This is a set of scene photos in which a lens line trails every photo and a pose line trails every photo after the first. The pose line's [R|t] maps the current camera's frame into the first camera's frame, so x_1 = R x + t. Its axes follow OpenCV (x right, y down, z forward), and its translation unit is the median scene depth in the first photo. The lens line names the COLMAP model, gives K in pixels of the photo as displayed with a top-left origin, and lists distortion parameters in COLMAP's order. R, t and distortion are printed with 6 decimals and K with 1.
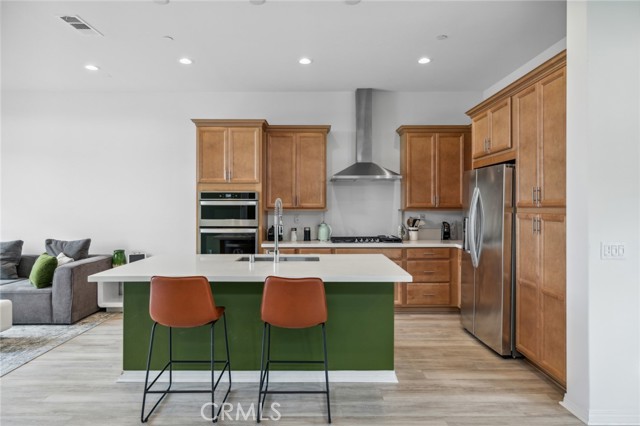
lens RADIAL K [[384.3, 0, 321.6], [0, 384.3, 204.0], [0, 0, 1]] dist [-0.002356, -0.002729]
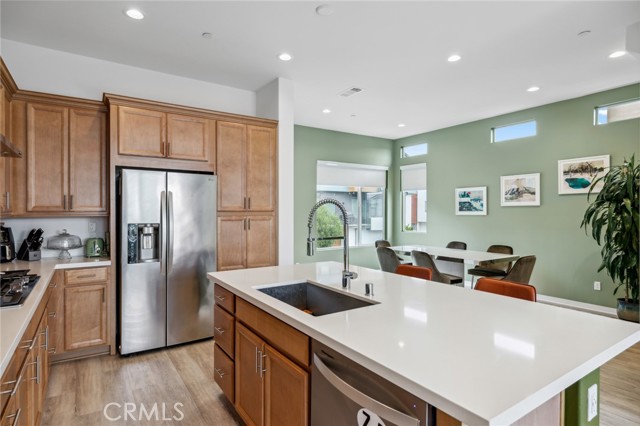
lens RADIAL K [[343.7, 0, 314.7], [0, 343.7, 215.9], [0, 0, 1]] dist [-0.002961, -0.004271]
pose [[-0.542632, -0.012103, 0.839884, -0.423177], [-0.007432, 0.999926, 0.009607, 0.006745], [-0.839938, -0.001029, -0.542681, 0.942250]]
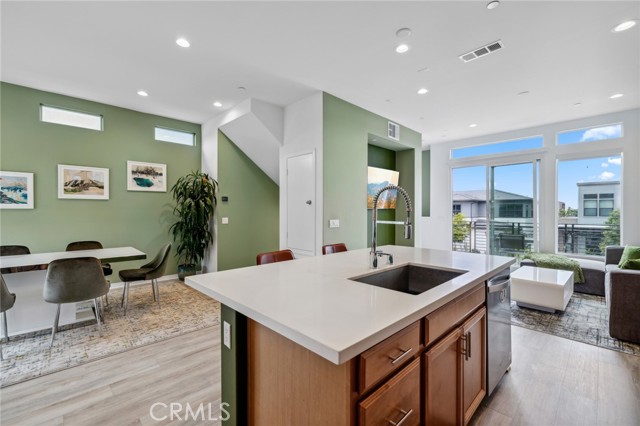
lens RADIAL K [[272.4, 0, 316.2], [0, 272.4, 211.7], [0, 0, 1]] dist [-0.001463, -0.000587]
pose [[-0.722558, 0.000285, -0.691310, 0.235776], [0.002403, 0.999995, -0.002099, 0.023720], [0.691306, -0.003178, -0.722555, 0.890487]]
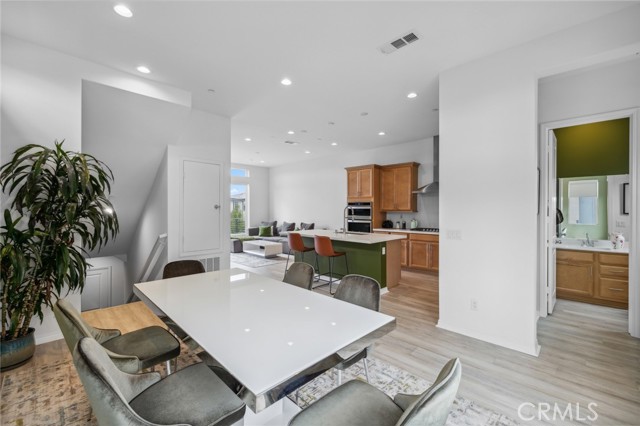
lens RADIAL K [[272.4, 0, 319.2], [0, 272.4, 210.7], [0, 0, 1]] dist [-0.001463, -0.000587]
pose [[0.716593, 0.005051, -0.697474, 0.610147], [0.003275, 0.999938, 0.010606, -0.002343], [0.697484, -0.009884, 0.716532, -0.172910]]
